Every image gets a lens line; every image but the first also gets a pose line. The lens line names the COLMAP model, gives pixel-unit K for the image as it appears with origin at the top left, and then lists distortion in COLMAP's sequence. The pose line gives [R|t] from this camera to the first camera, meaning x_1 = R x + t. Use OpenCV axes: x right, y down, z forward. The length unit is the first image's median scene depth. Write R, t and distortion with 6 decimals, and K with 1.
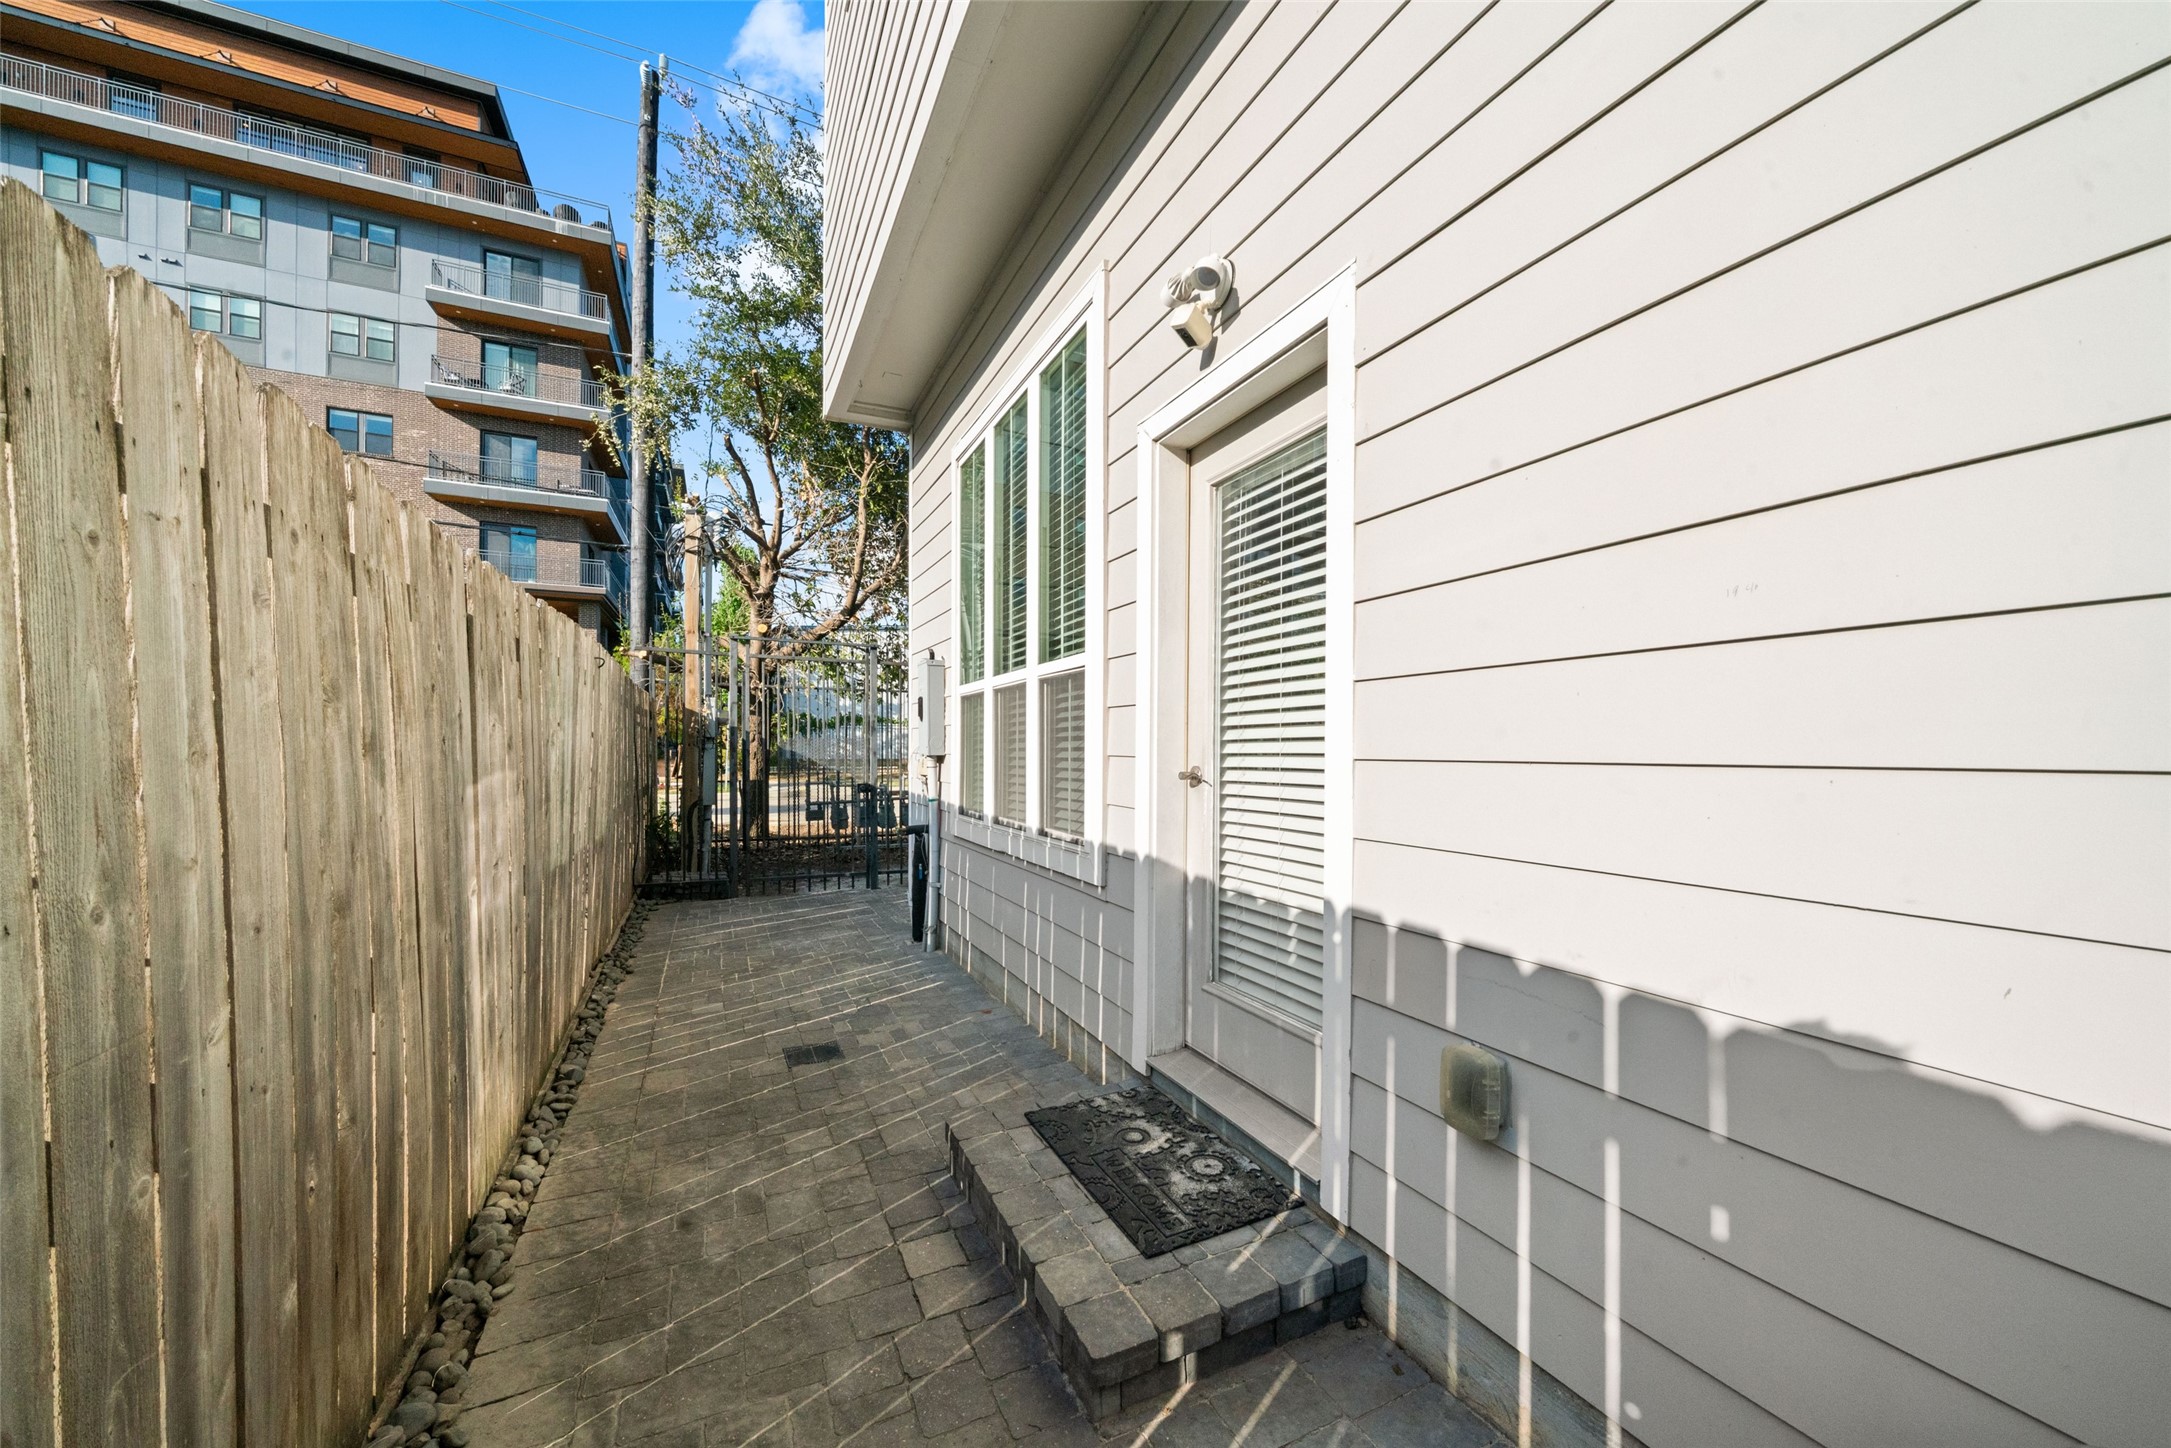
lens RADIAL K [[755.8, 0, 1079.6], [0, 755.8, 728.4], [0, 0, 1]] dist [-0.010494, 0.000128]
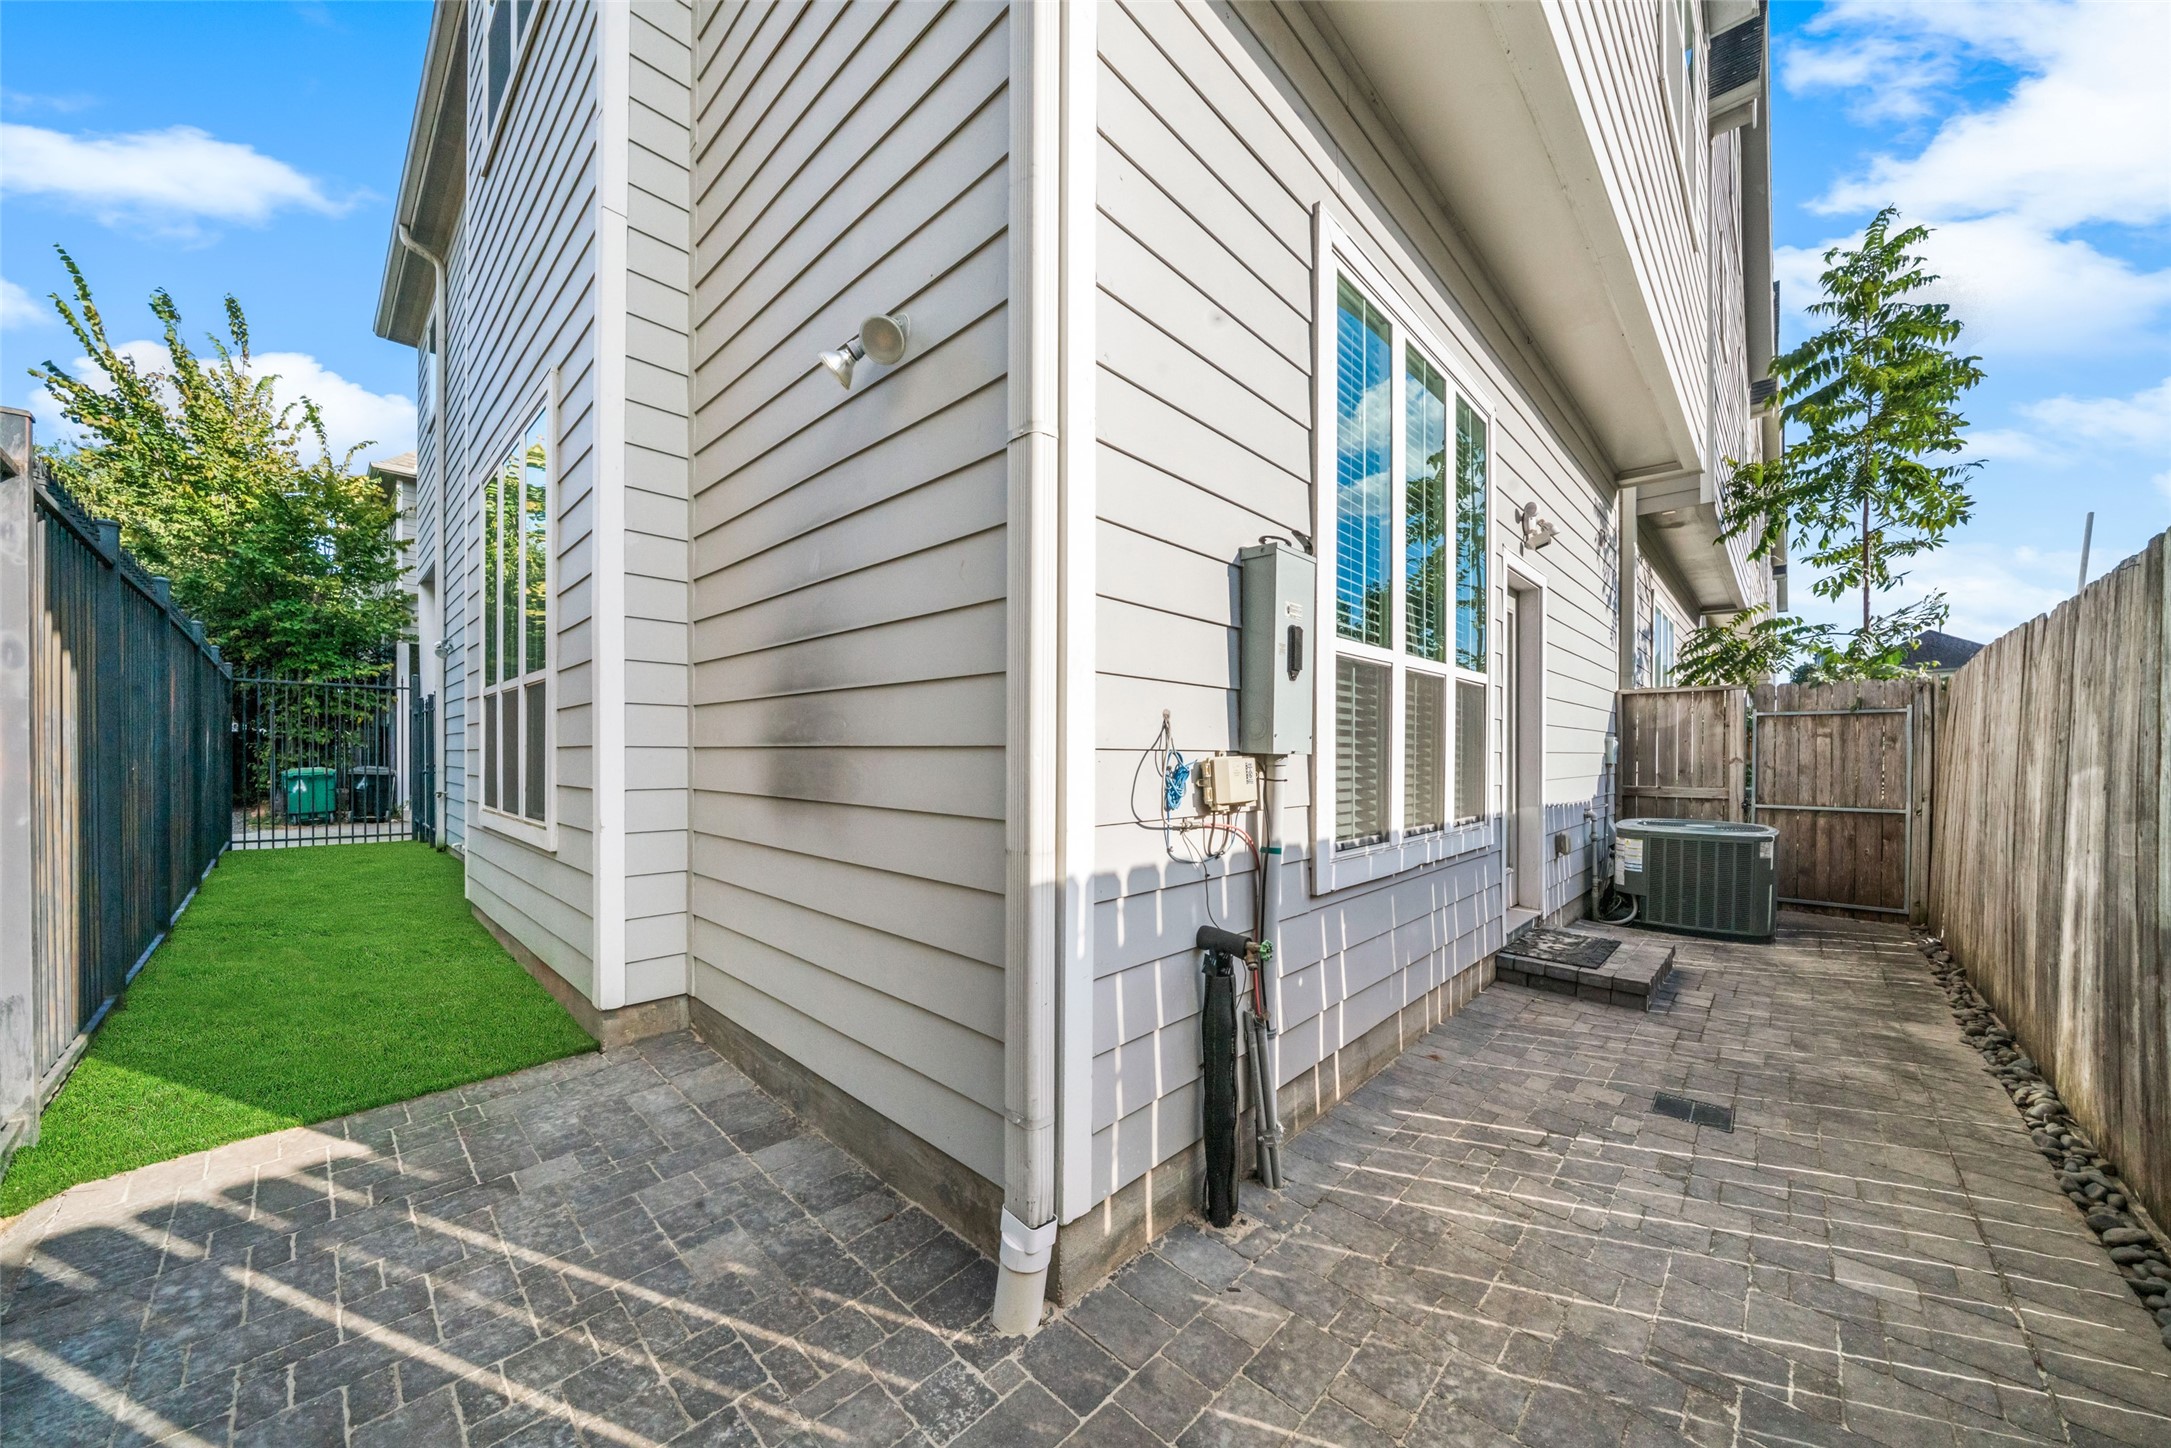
lens RADIAL K [[755.8, 0, 1079.6], [0, 755.8, 728.4], [0, 0, 1]] dist [-0.010494, 0.000128]
pose [[-0.349493, 0.028844, 0.936495, -0.858140], [-0.031700, 0.998590, -0.042586, 0.062737], [-0.936402, -0.044570, -0.348086, 1.843902]]
